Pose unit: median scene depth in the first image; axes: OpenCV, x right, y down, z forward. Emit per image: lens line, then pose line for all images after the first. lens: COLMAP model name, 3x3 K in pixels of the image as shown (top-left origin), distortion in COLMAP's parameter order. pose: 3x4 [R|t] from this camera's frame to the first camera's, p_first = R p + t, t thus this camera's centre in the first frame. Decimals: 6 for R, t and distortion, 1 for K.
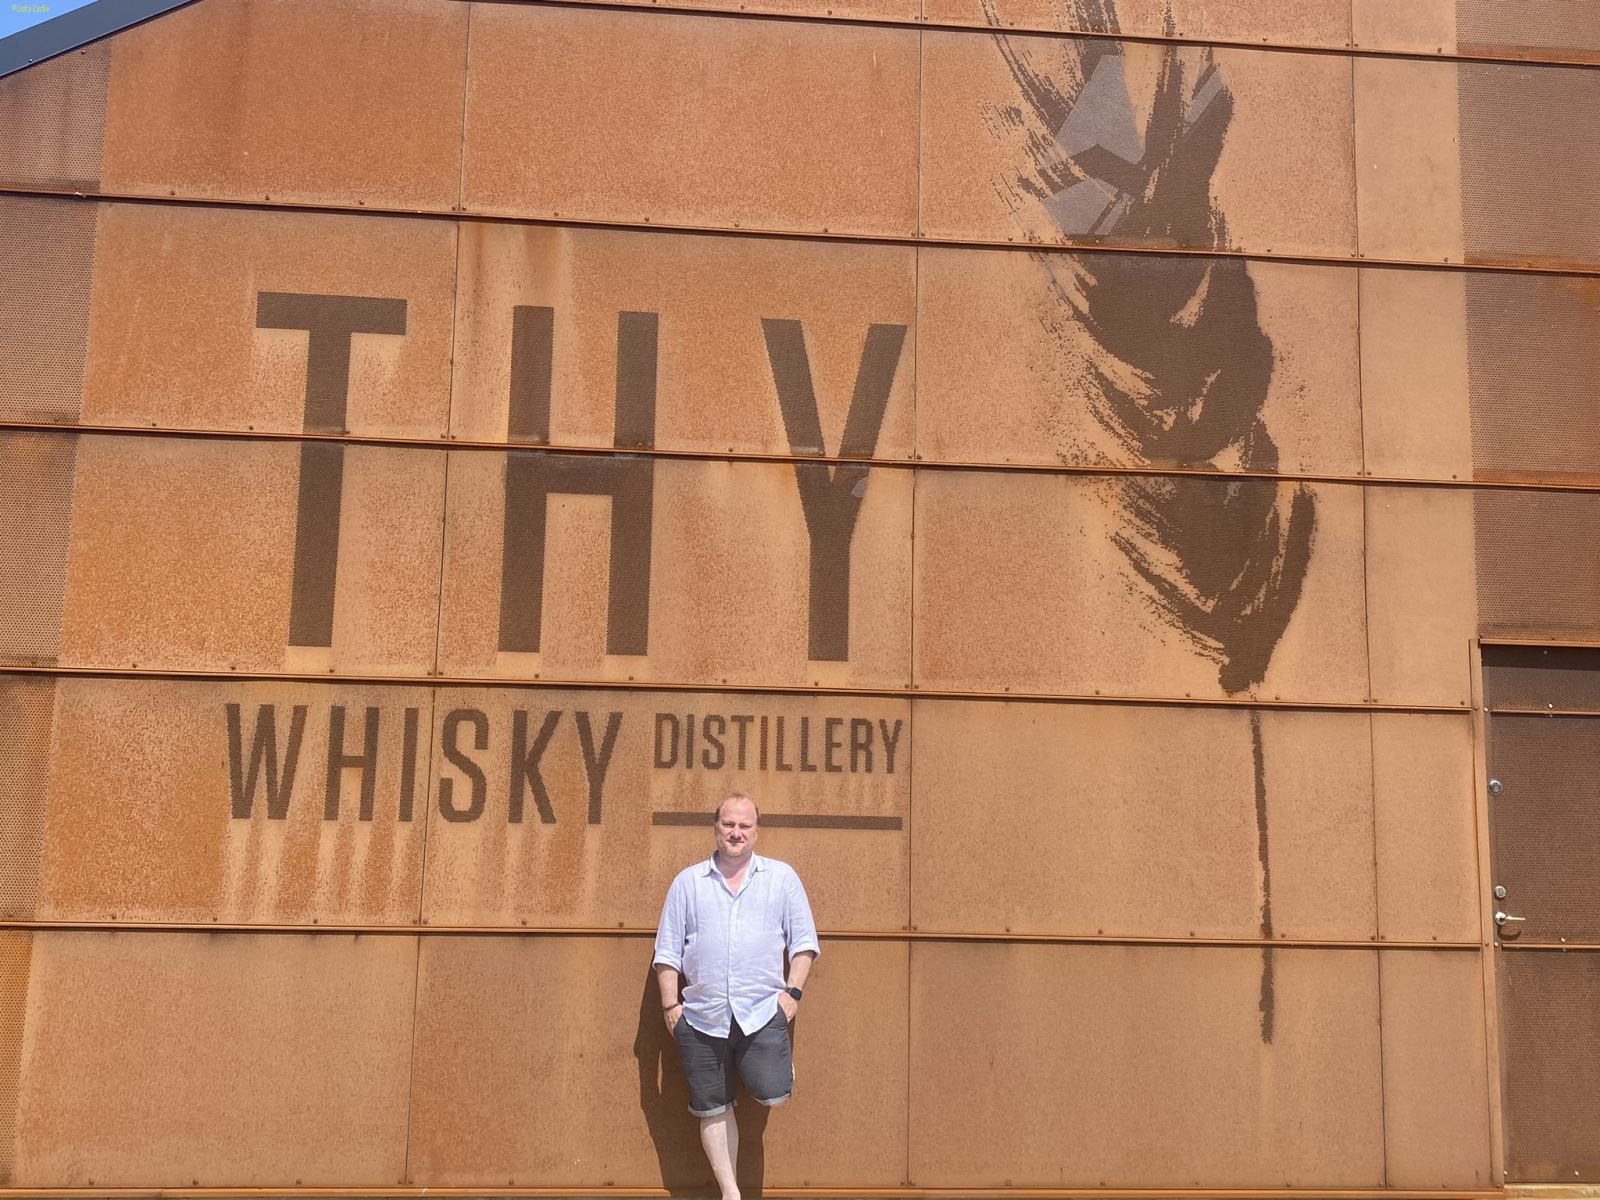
lens RADIAL K [[1593.8, 0, 807.0], [0, 1593.8, 587.2], [0, 0, 1]] dist [0.179884, -0.576680]
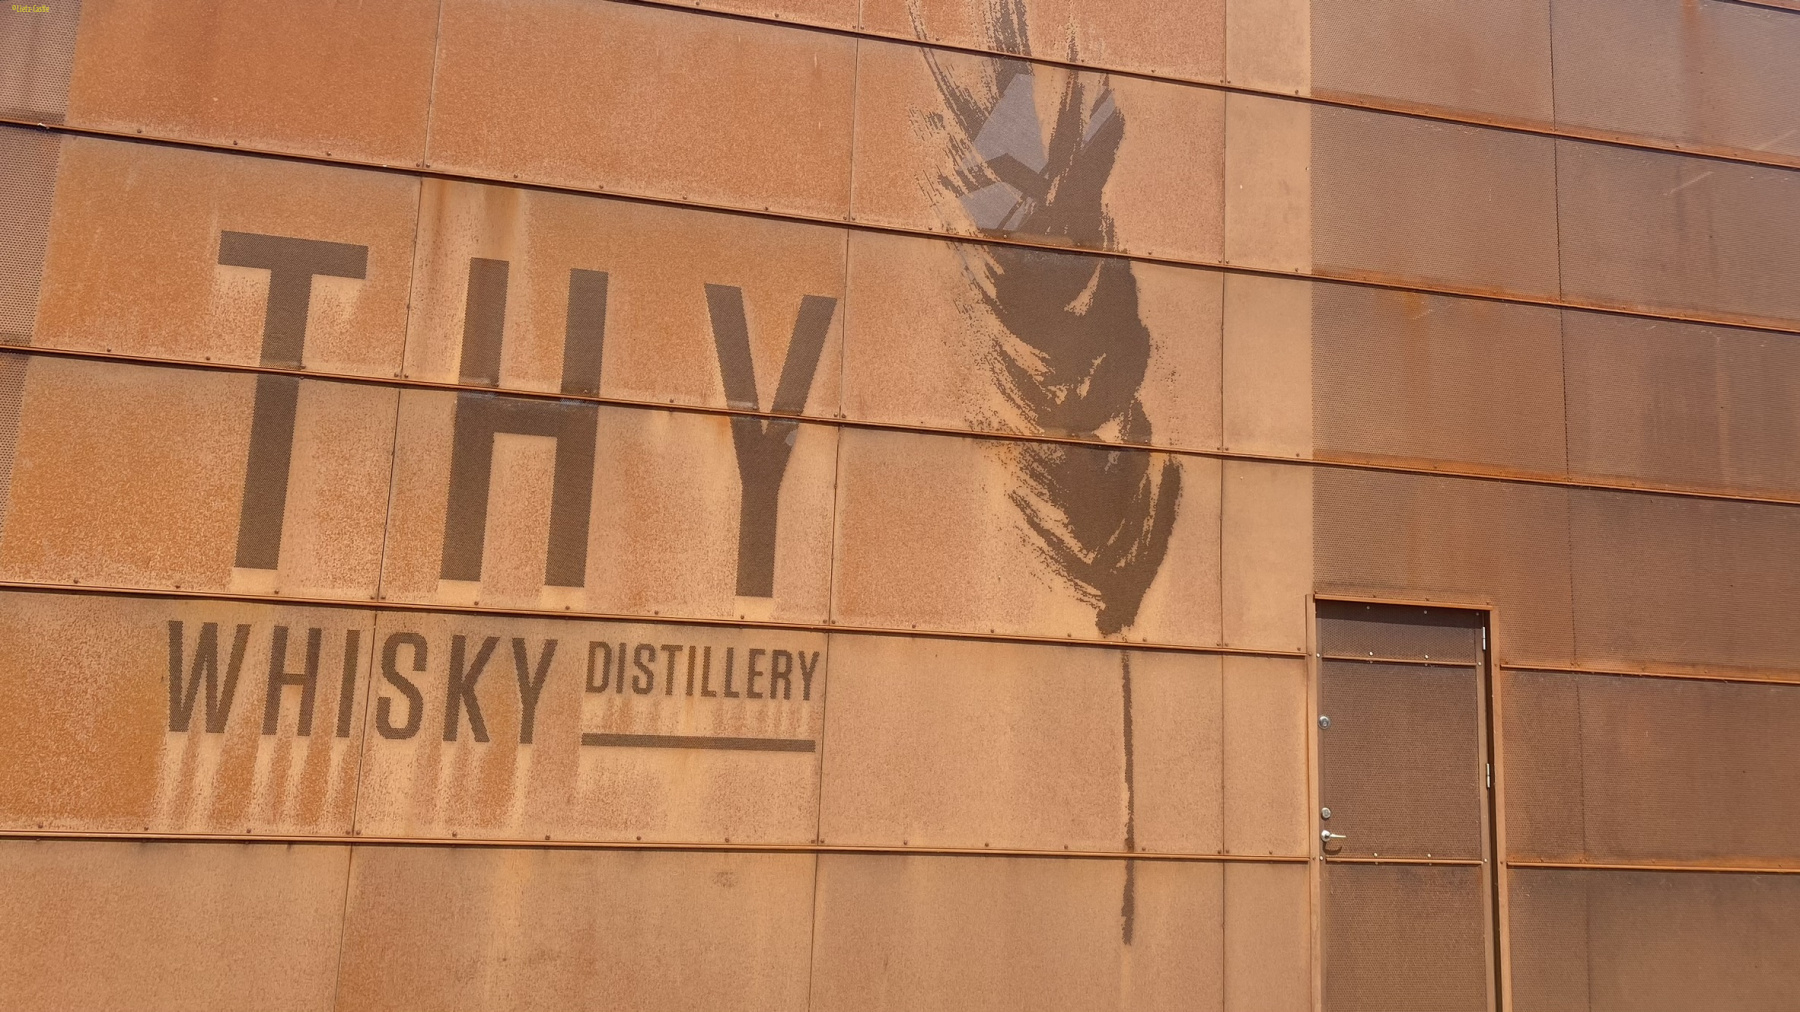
lens RADIAL K [[1255.7, 0, 900.0], [0, 1255.7, 506.0], [0, 0, 1]] dist [0.200732, -0.207519]
pose [[0.992682, 0.038881, 0.114331, 0.010652], [-0.036704, 0.999104, -0.021093, -0.001525], [-0.115048, 0.016742, 0.993219, 0.116458]]
